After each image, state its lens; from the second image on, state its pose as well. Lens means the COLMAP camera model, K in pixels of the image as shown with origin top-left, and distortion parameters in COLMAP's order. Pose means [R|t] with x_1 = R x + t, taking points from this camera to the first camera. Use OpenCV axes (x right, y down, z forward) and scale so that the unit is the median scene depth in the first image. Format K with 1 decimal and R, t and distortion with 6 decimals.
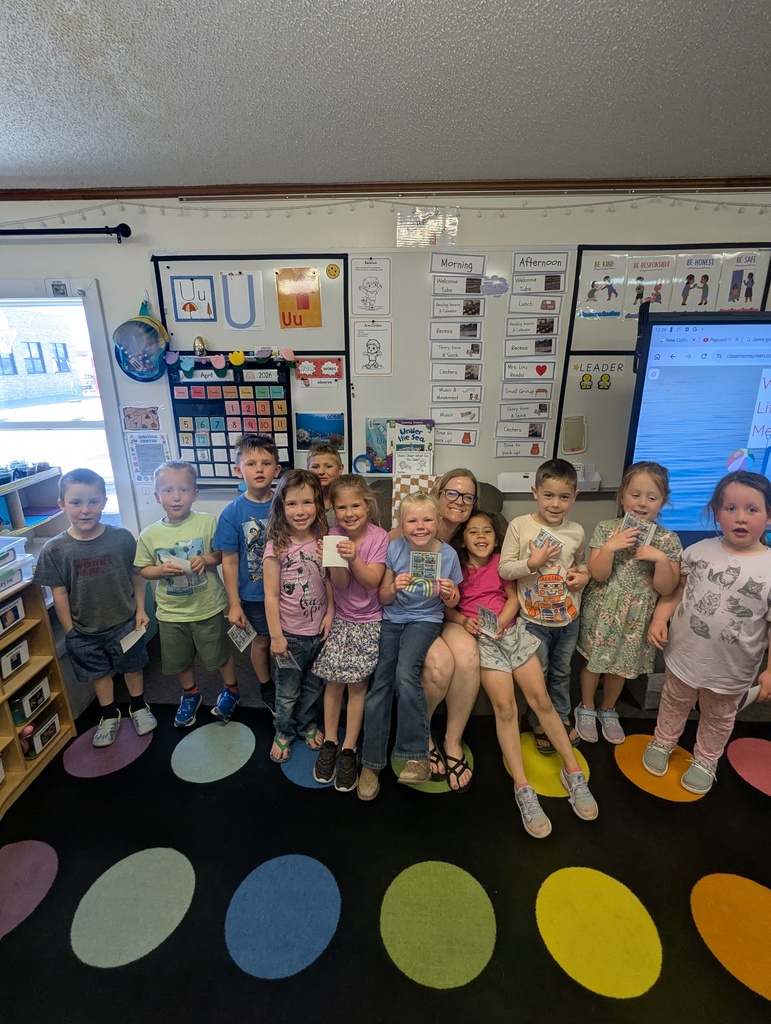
lens RADIAL K [[487.8, 0, 383.3], [0, 487.8, 513.4], [0, 0, 1]] dist [-0.005439, 0.000651]
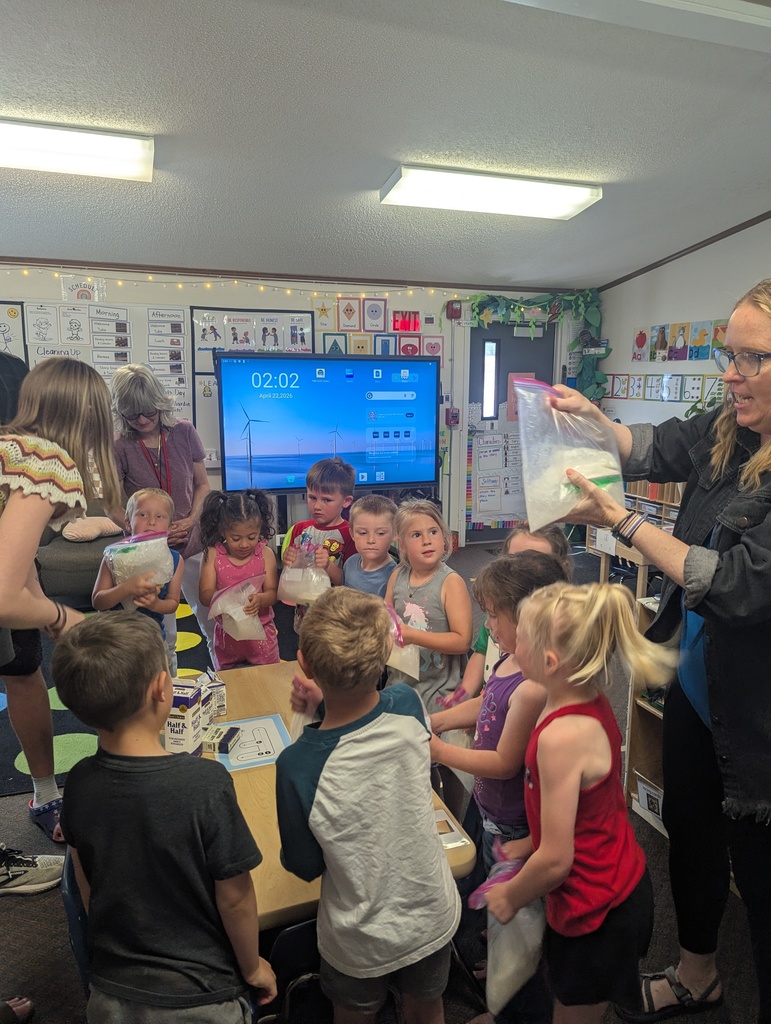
lens RADIAL K [[713.4, 0, 383.2], [0, 713.4, 513.3], [0, 0, 1]] dist [0.036659, -0.025088]
pose [[0.934074, -0.050602, 0.353477, 0.124222], [0.094314, 0.989717, -0.107545, 0.381278], [-0.344400, 0.133793, 0.929241, -1.169087]]
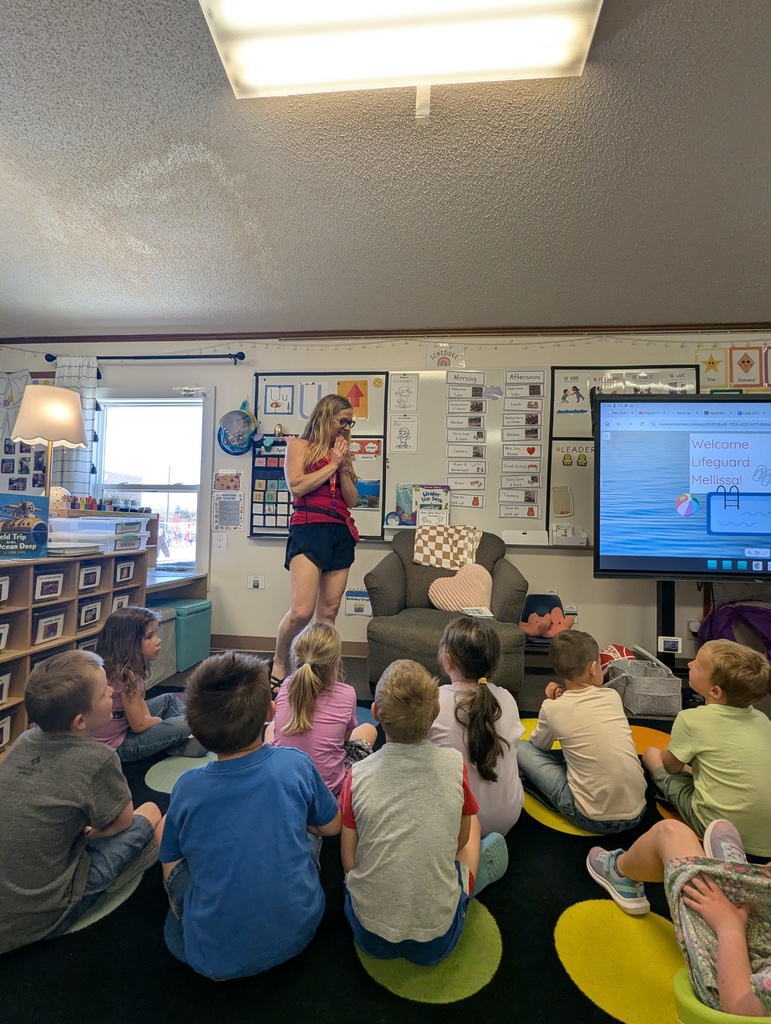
lens RADIAL K [[493.2, 0, 376.1], [0, 493.2, 510.1], [0, 0, 1]] dist [0.003797, 0.000709]
pose [[0.996813, 0.029186, -0.074239, 0.009480], [-0.052266, 0.942031, -0.331429, 0.323333], [0.060262, 0.334253, 0.940555, -0.228096]]
